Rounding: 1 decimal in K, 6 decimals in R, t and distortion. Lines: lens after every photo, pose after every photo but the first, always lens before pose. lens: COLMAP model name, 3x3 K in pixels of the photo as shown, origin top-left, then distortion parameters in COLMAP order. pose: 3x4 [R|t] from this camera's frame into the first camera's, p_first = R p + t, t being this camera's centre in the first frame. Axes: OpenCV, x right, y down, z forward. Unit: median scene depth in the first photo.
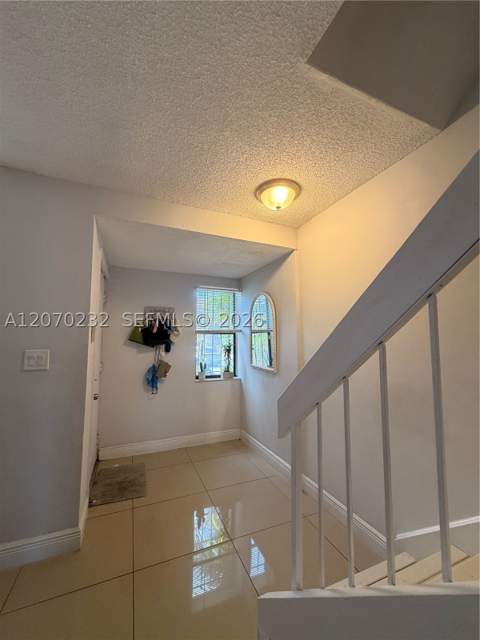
lens RADIAL K [[257.3, 0, 238.8], [0, 257.3, 318.5], [0, 0, 1]] dist [0.000205, -0.000168]
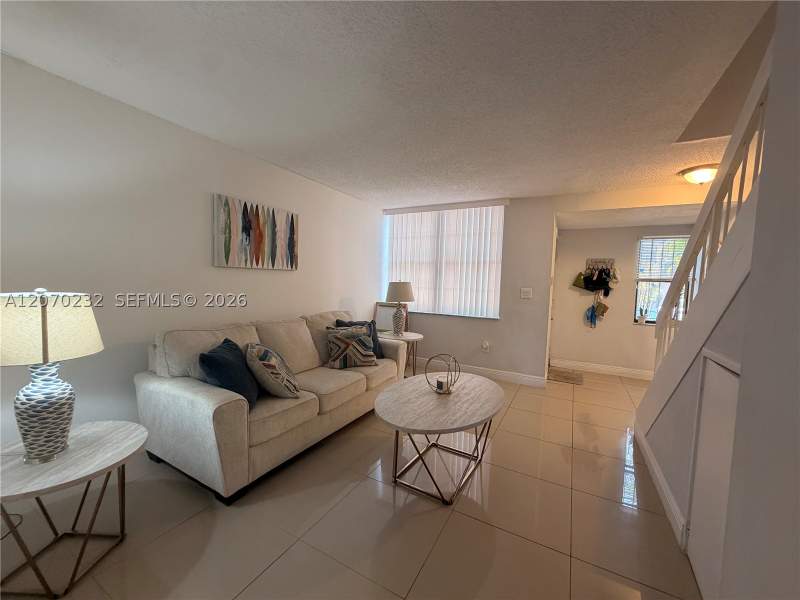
lens RADIAL K [[321.6, 0, 399.2], [0, 321.6, 300.4], [0, 0, 1]] dist [0.000205, -0.000168]
pose [[0.623162, 0.073153, -0.778664, 0.298982], [0.030465, 0.992590, 0.117631, -0.057960], [0.781499, -0.097026, 0.616315, -0.702822]]
